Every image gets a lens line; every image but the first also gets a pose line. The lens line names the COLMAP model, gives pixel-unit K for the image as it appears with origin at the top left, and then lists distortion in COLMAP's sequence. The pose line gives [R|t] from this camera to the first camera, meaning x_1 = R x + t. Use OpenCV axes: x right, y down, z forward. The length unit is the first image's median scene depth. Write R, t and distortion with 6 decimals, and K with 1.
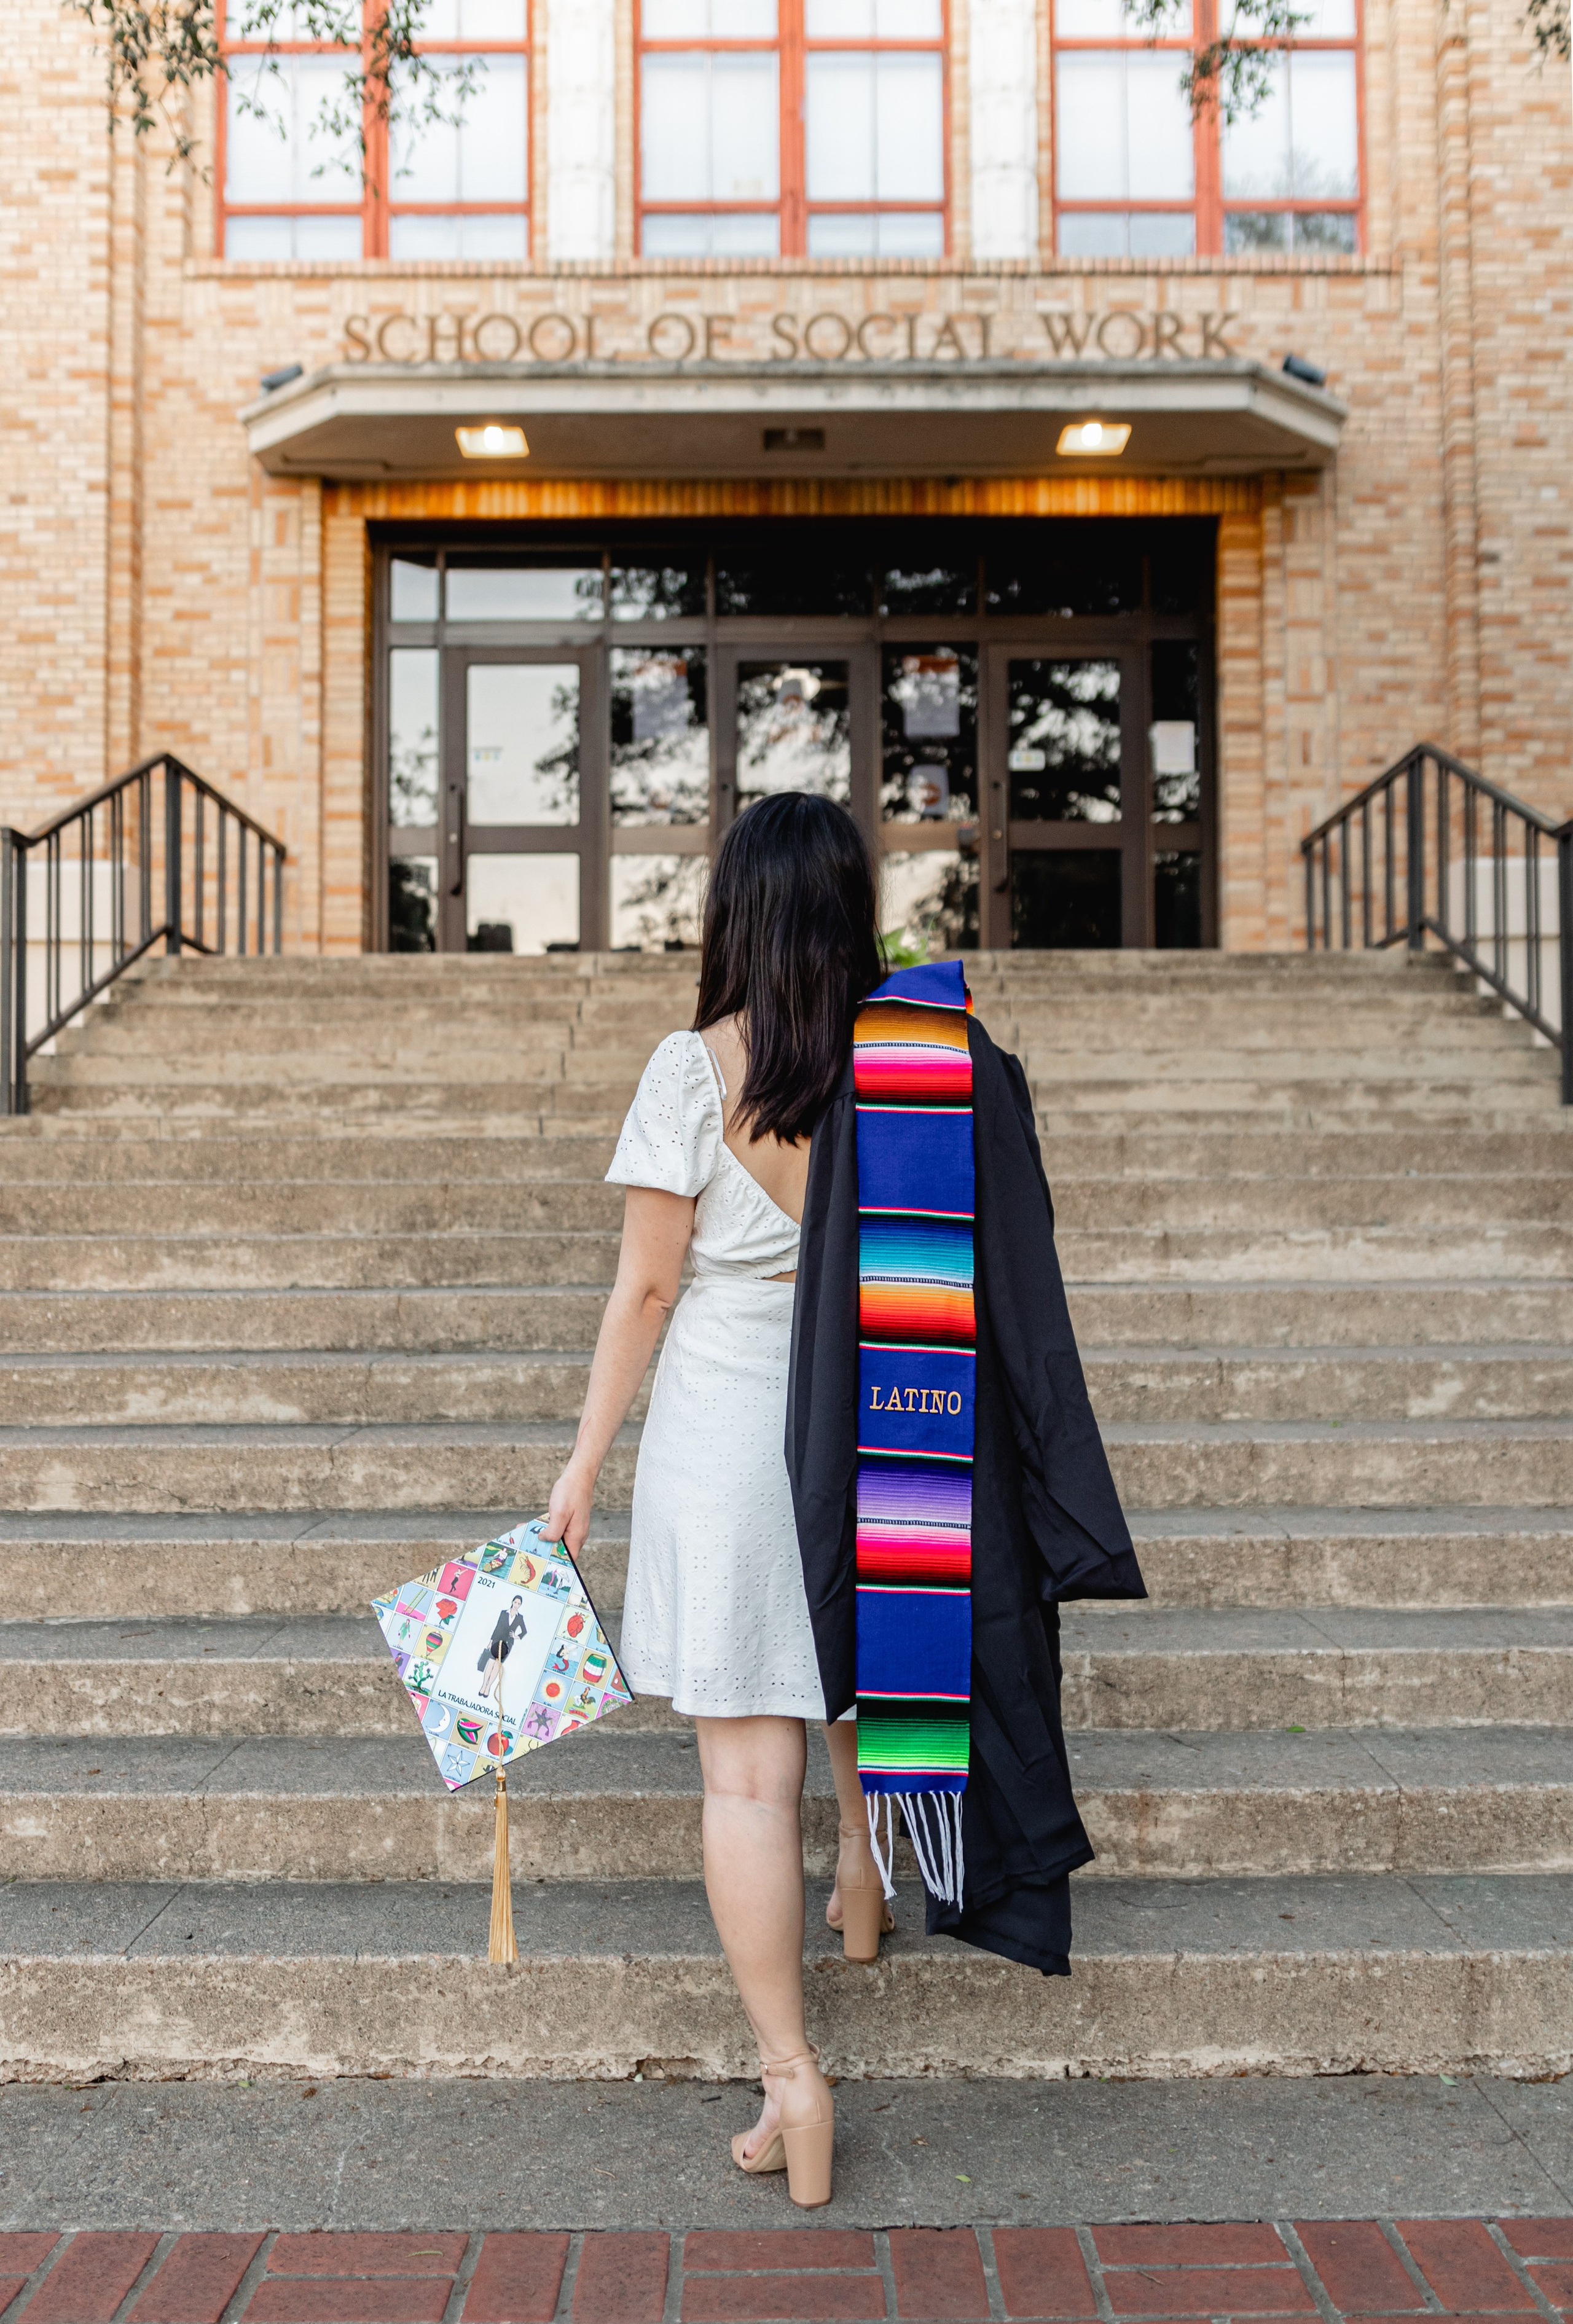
lens RADIAL K [[2023.5, 0, 809.9], [0, 2023.5, 1135.1], [0, 0, 1]] dist [-0.068490, 0.107714]
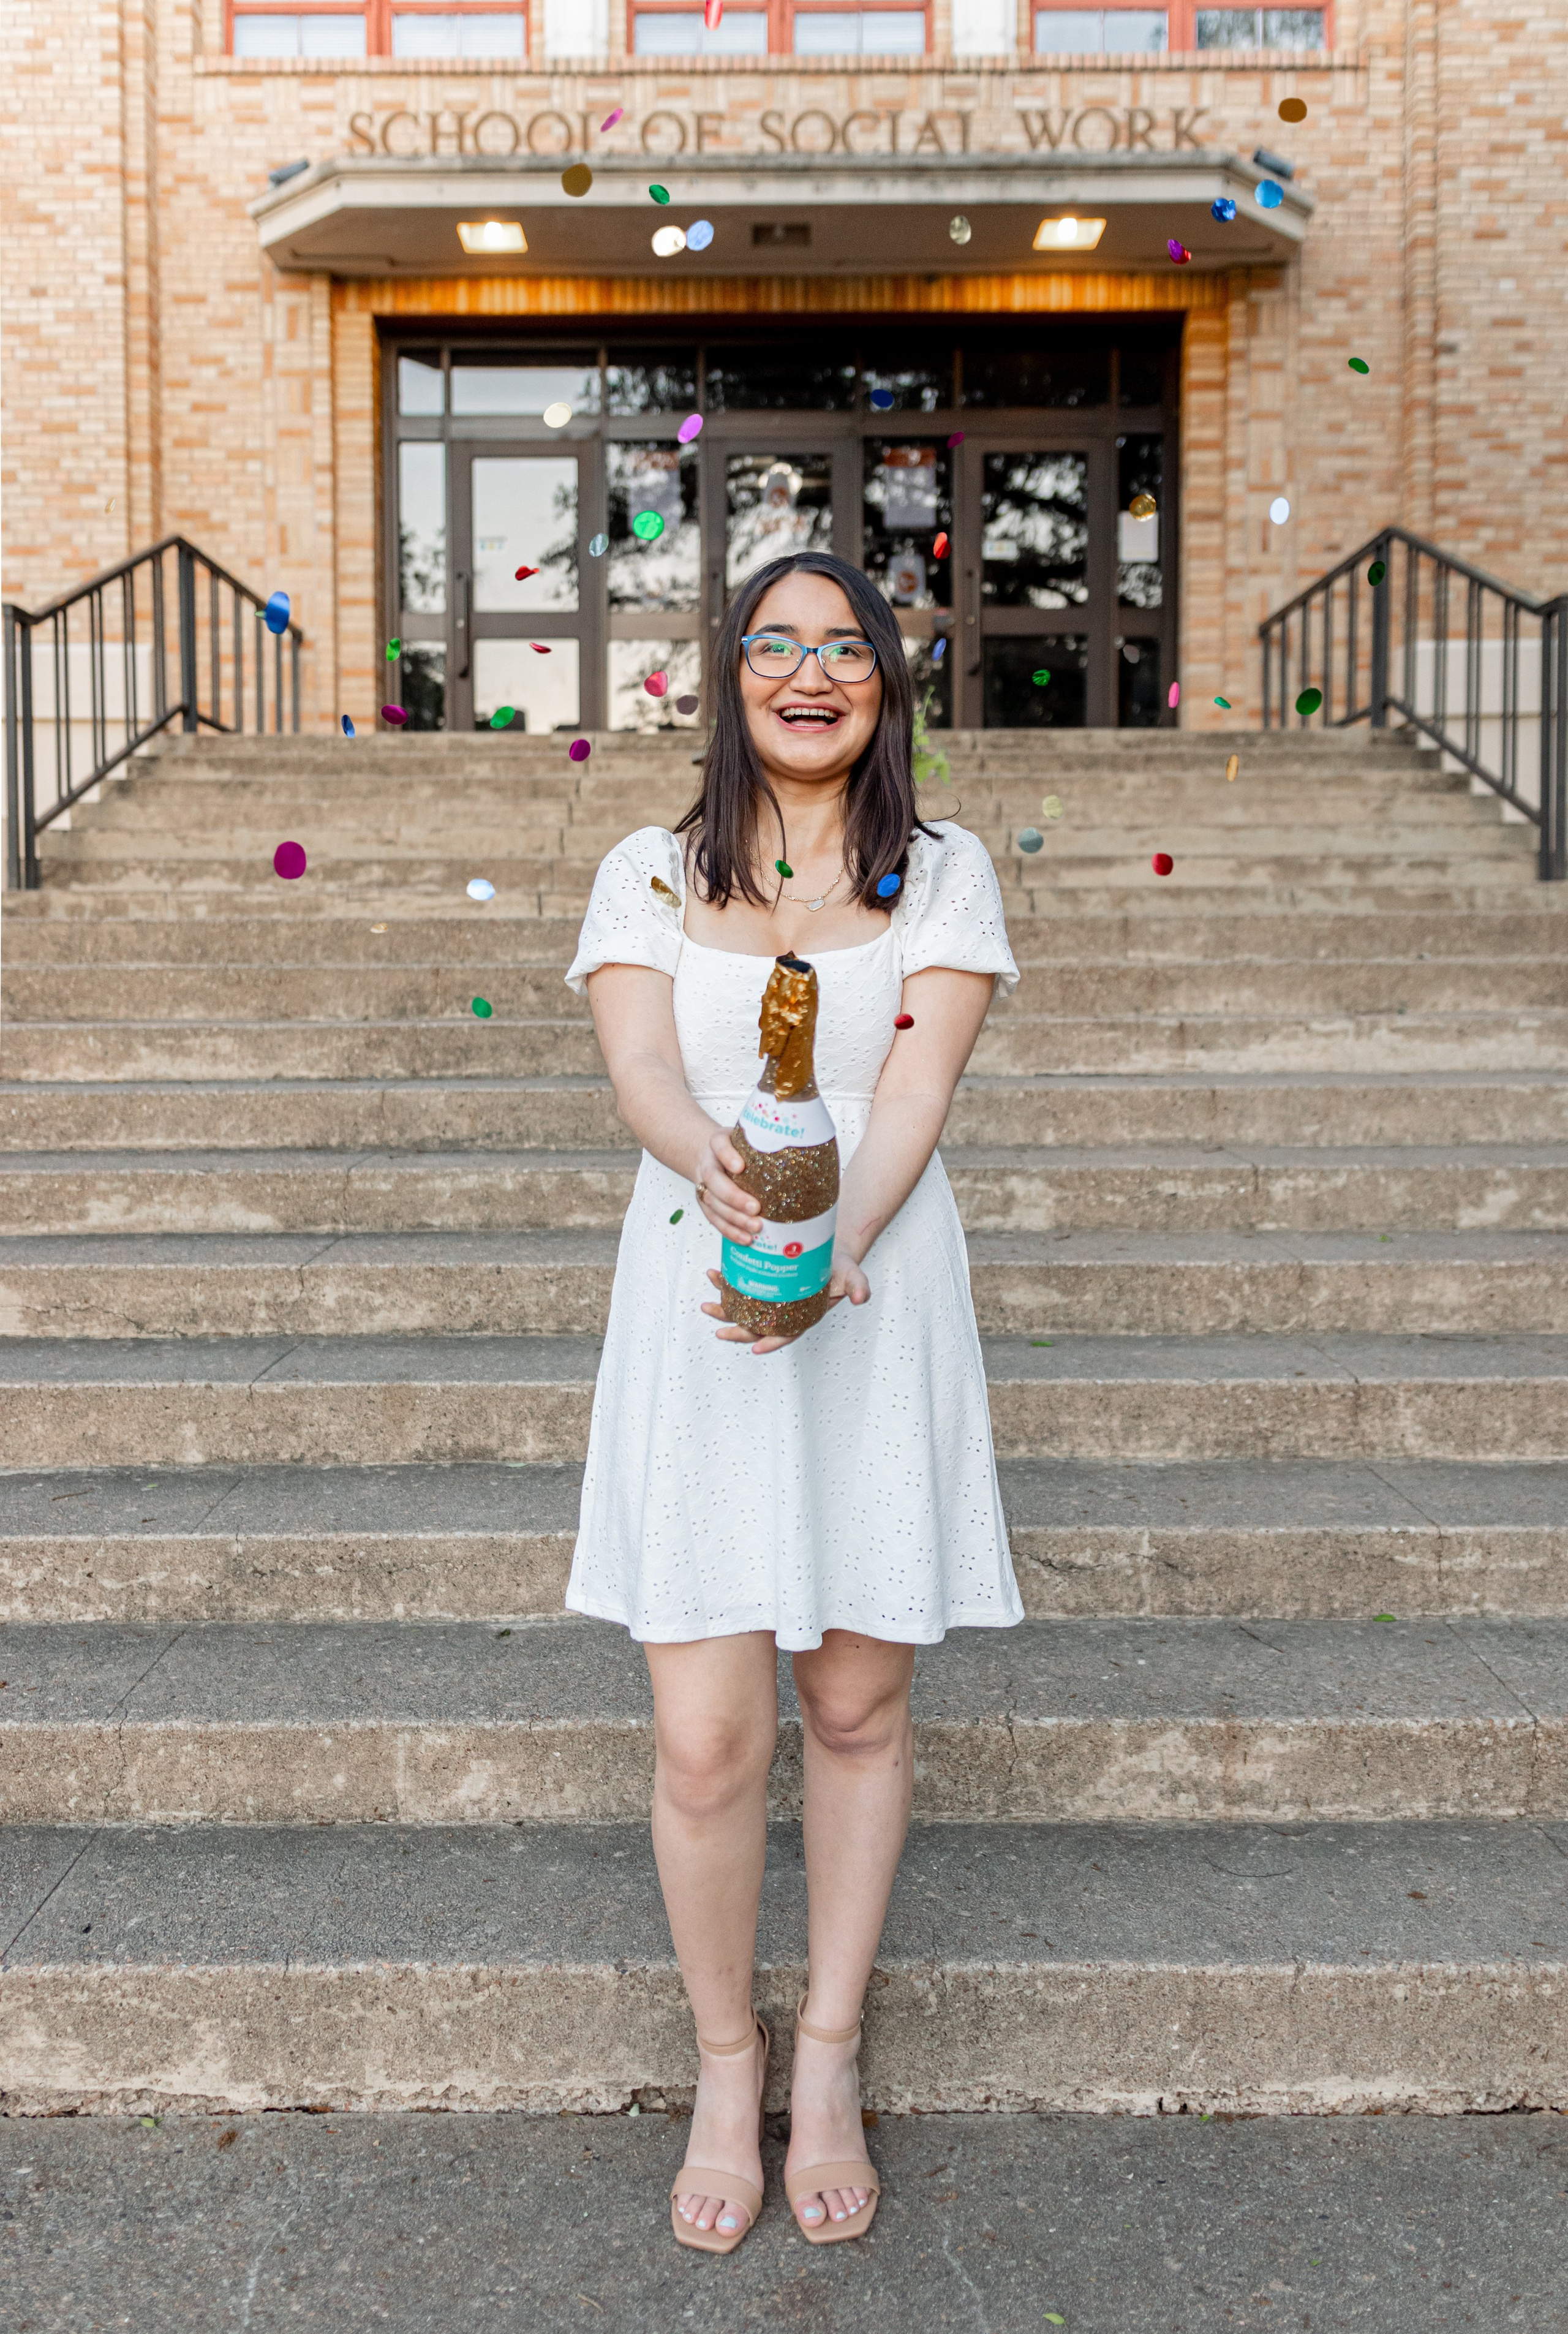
lens RADIAL K [[2403.2, 0, 789.3], [0, 2403.2, 1094.5], [0, 0, 1]] dist [0.011085, -0.001790]
pose [[0.999796, 0.003029, -0.019960, 0.022615], [-0.001763, 0.998005, 0.063110, 0.020161], [0.020112, -0.063062, 0.997807, -0.276322]]
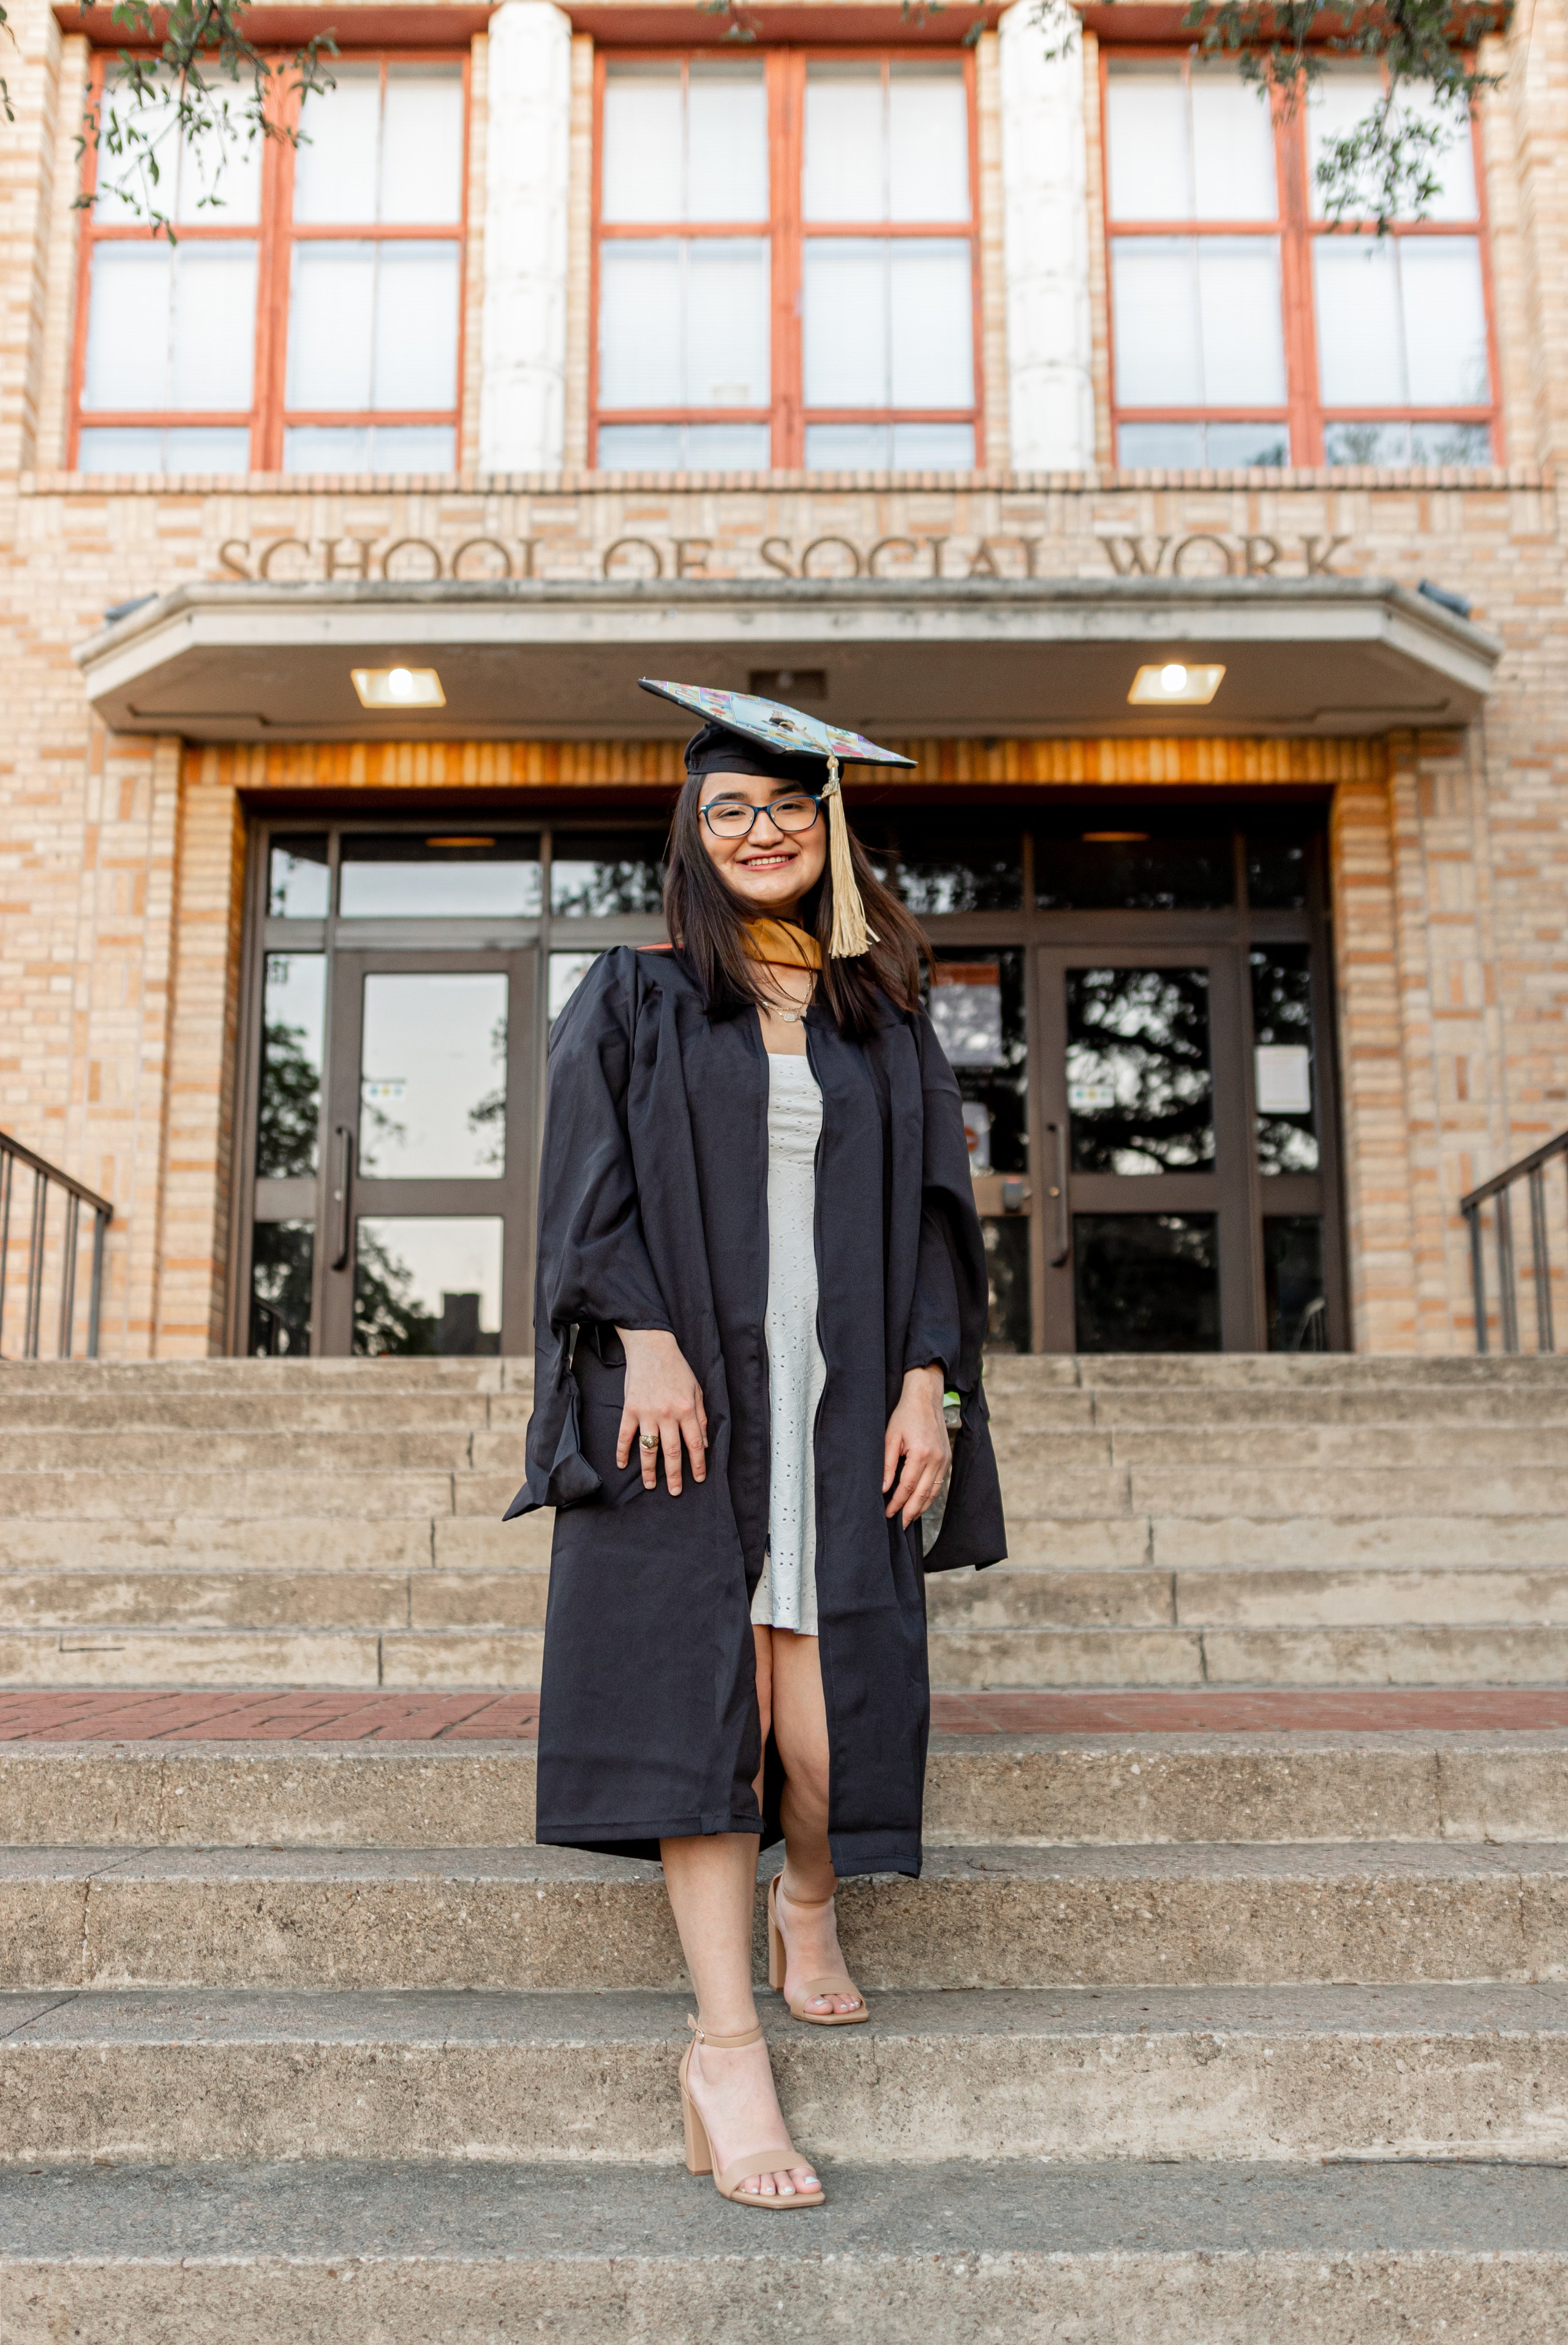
lens RADIAL K [[2158.5, 0, 809.2], [0, 2158.5, 1189.9], [0, 0, 1]] dist [-0.017378, -0.012246]
pose [[0.999985, 0.000904, 0.005434, -0.003996], [-0.000071, 0.988465, -0.151450, -0.026932], [-0.005508, 0.151447, 0.988450, 0.199620]]
